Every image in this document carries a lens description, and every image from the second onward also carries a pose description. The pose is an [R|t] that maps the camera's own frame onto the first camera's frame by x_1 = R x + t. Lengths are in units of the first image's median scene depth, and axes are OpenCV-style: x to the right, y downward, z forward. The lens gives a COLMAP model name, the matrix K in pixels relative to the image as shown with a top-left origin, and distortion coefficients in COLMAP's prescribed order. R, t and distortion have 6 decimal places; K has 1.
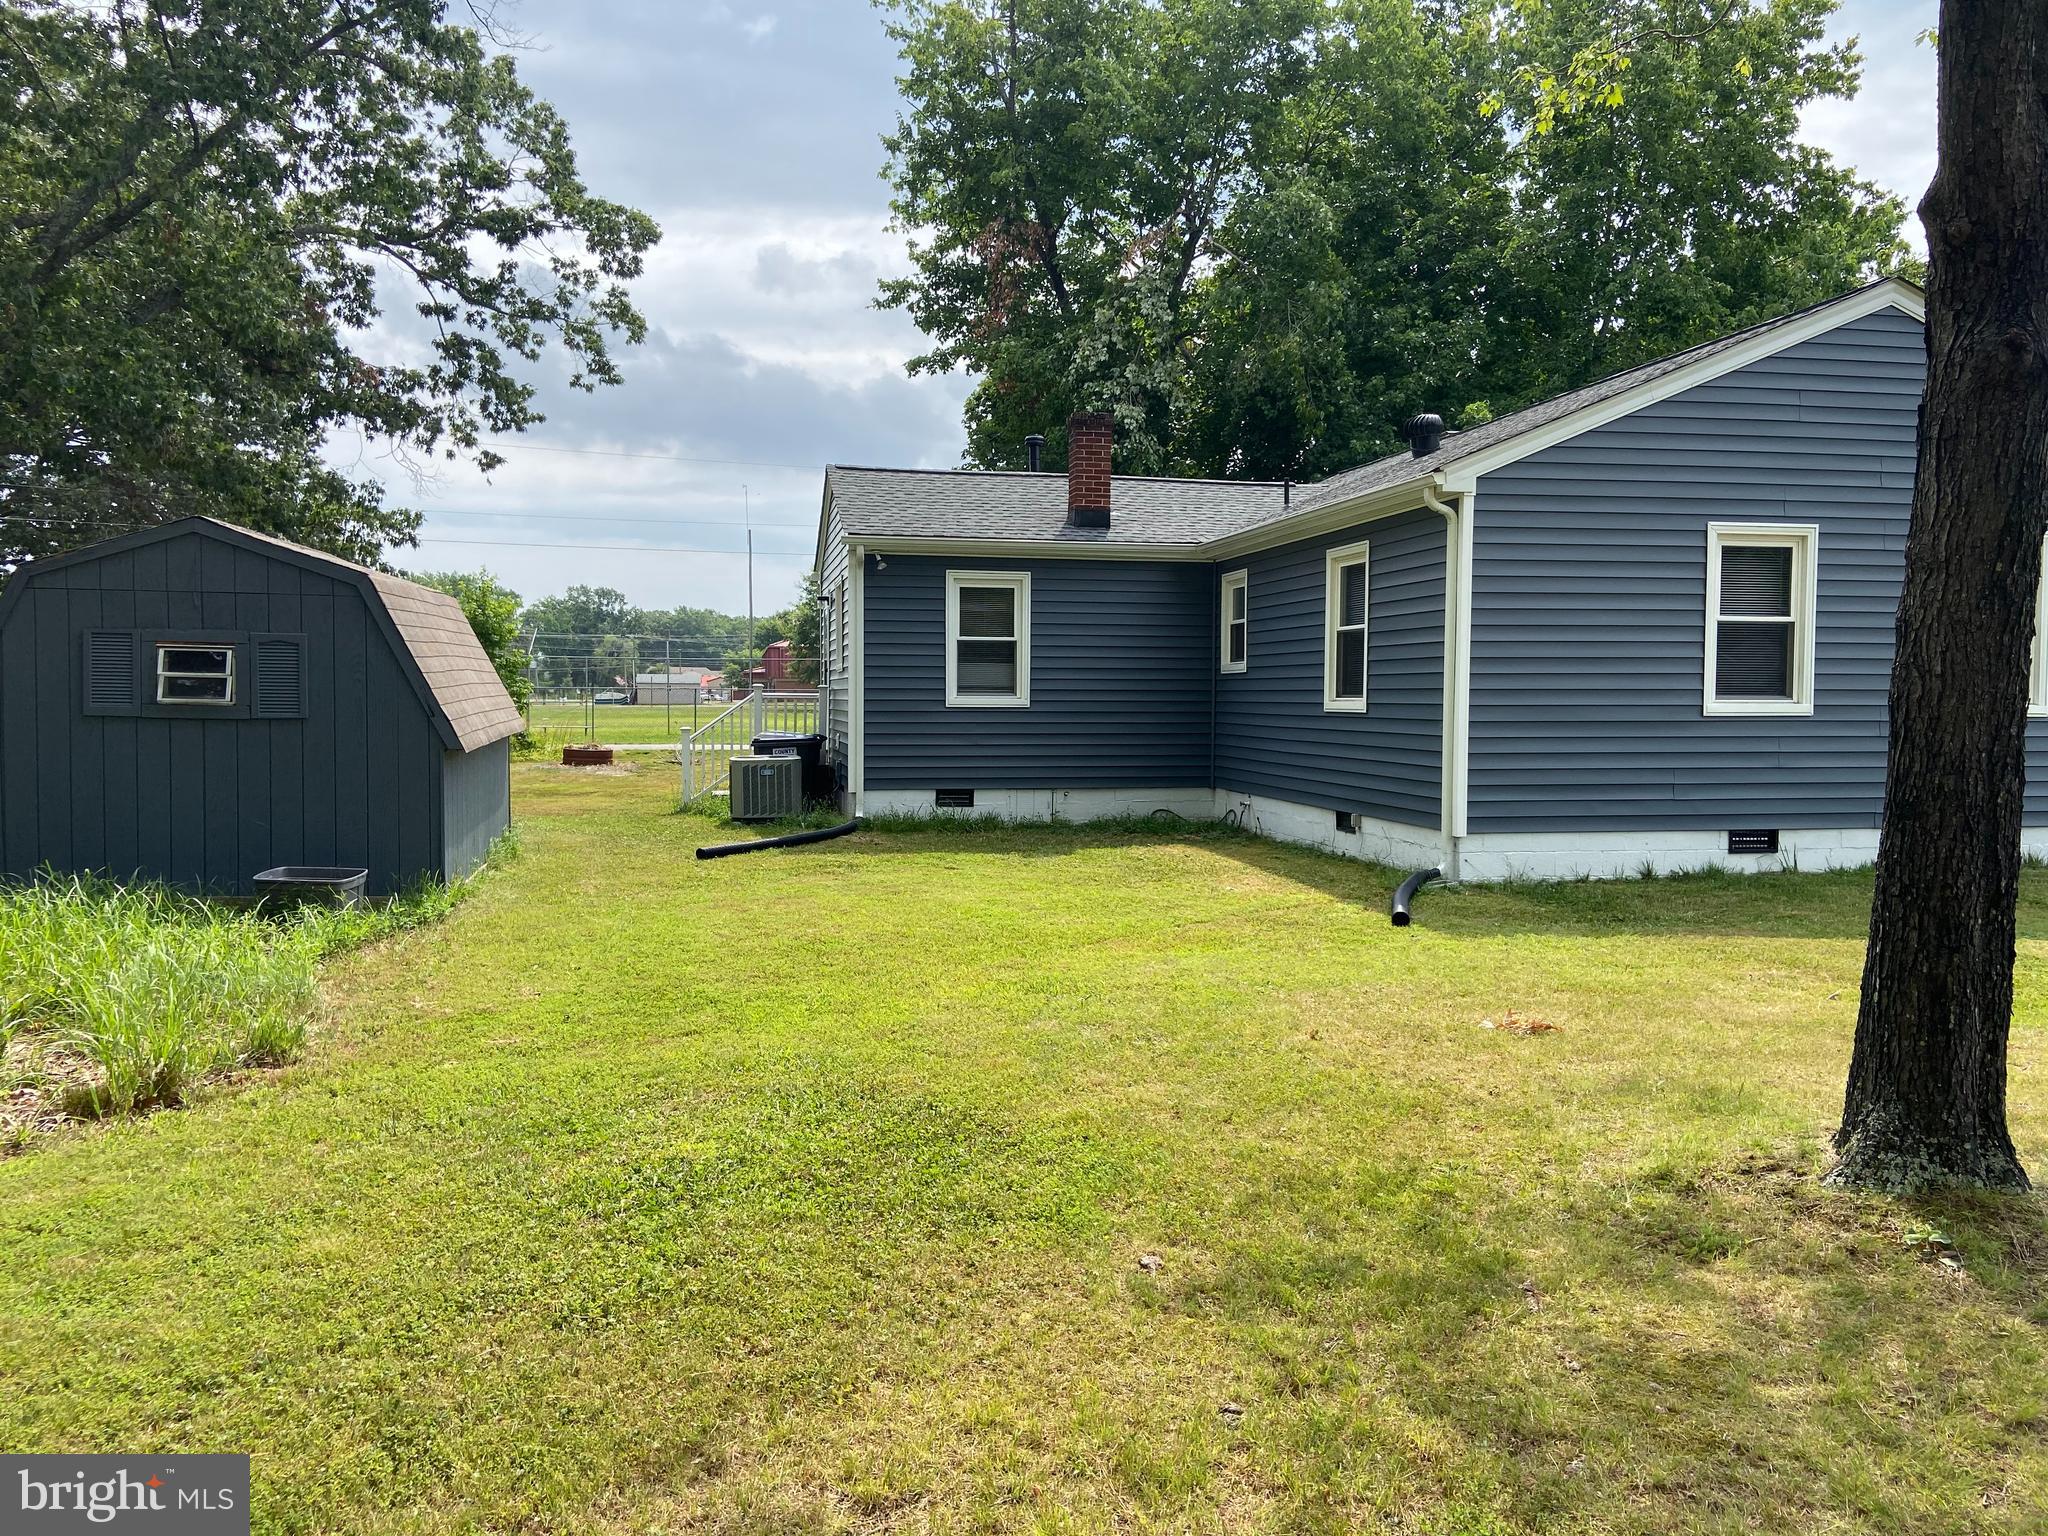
lens RADIAL K [[1563.1, 0, 1018.8], [0, 1563.1, 781.5], [0, 0, 1]] dist [0.107649, -0.111568]
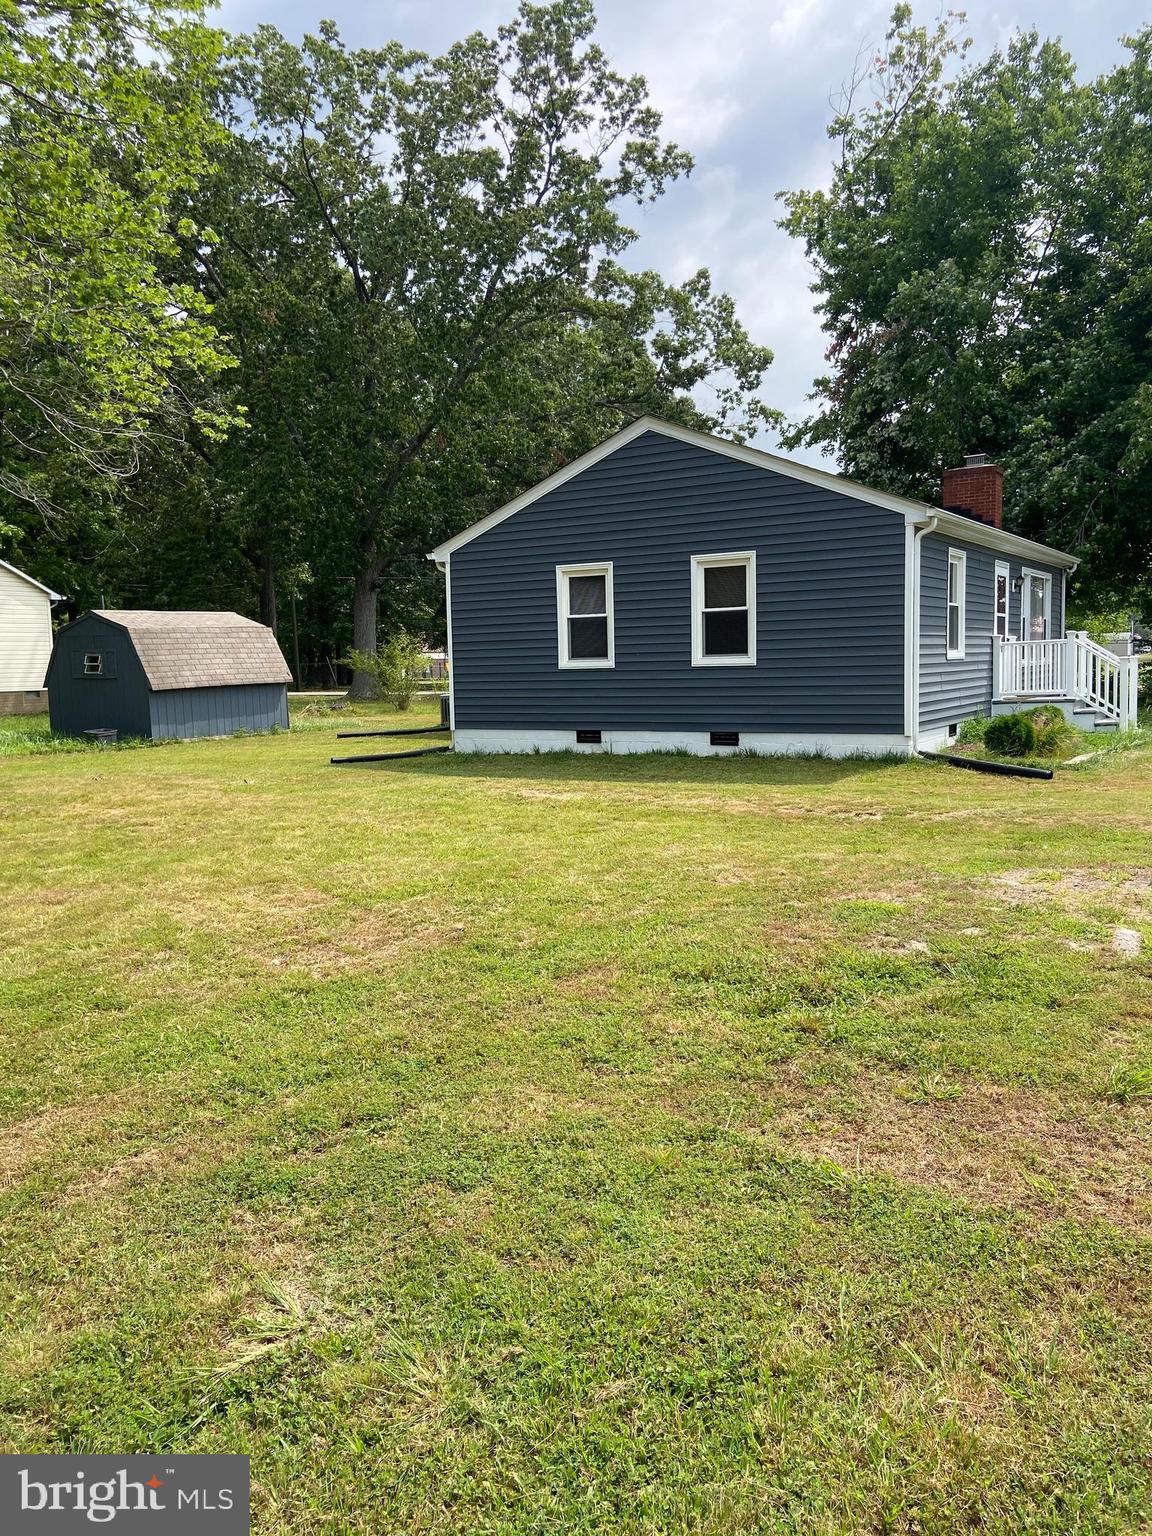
lens RADIAL K [[1172.4, 0, 578.4], [0, 1172.4, 763.8], [0, 0, 1]] dist [0.107649, -0.111568]
pose [[0.740329, 0.037670, -0.671189, 1.369690], [-0.010946, 0.998972, 0.043992, 0.009686], [0.672156, -0.025222, 0.739980, -0.019129]]
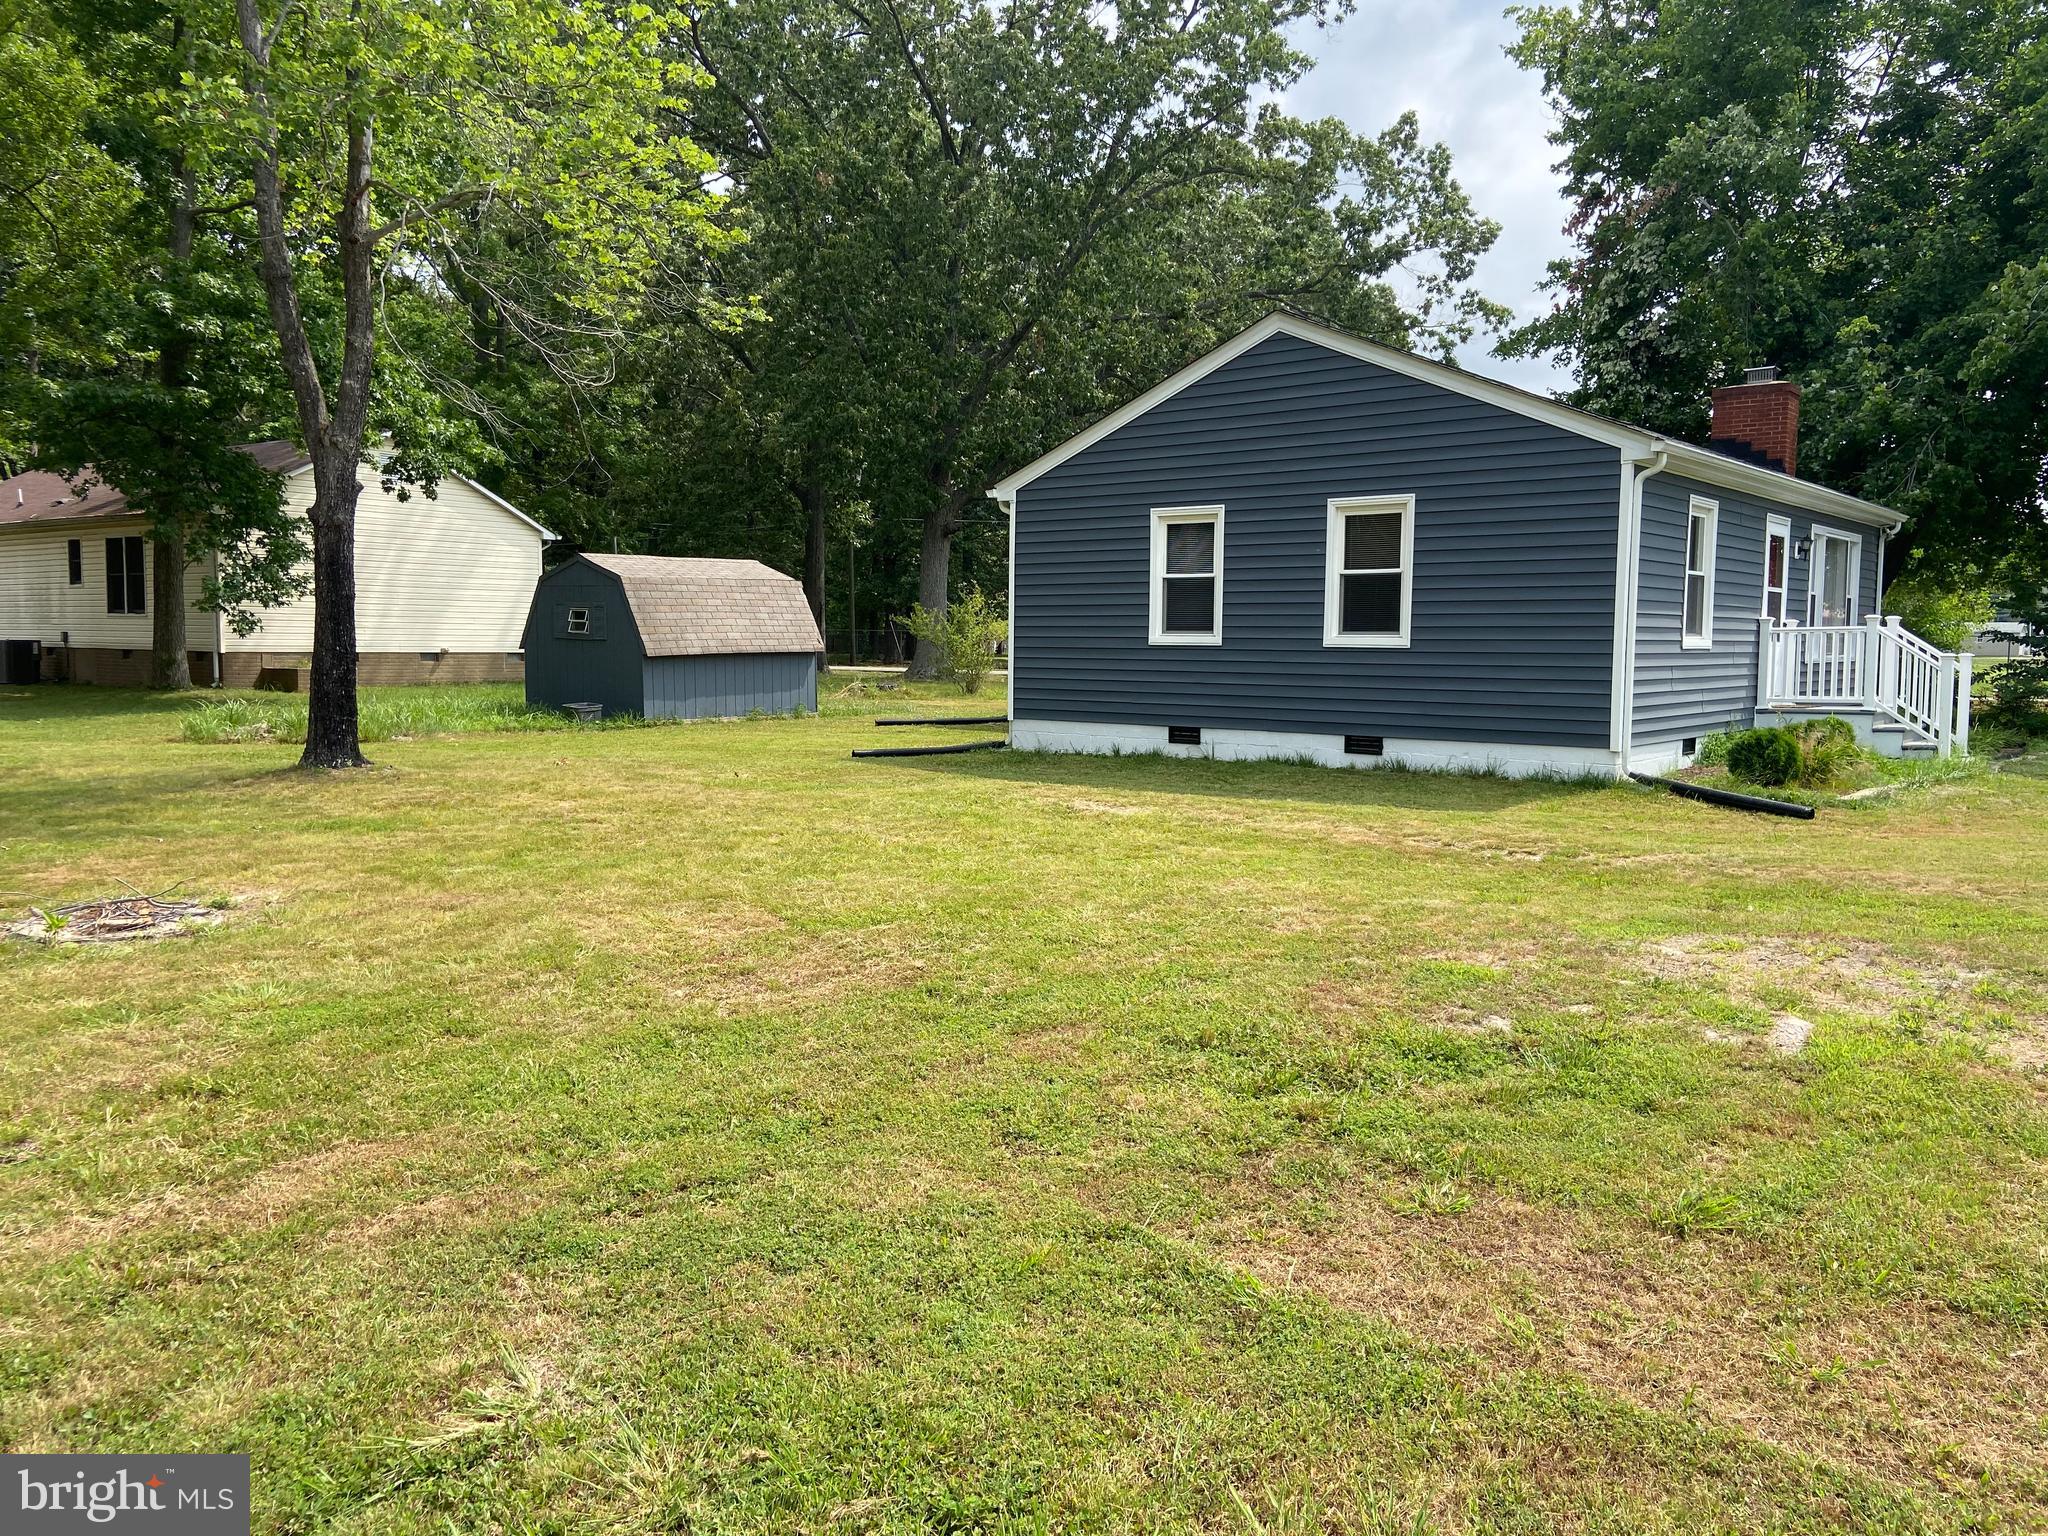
lens RADIAL K [[1563.1, 0, 1036.2], [0, 1563.1, 753.1], [0, 0, 1]] dist [0.107649, -0.111568]
pose [[0.650795, 0.058528, -0.756994, 1.418175], [-0.048178, 0.998198, 0.035758, 0.010629], [0.757723, 0.013199, 0.652442, 0.004563]]
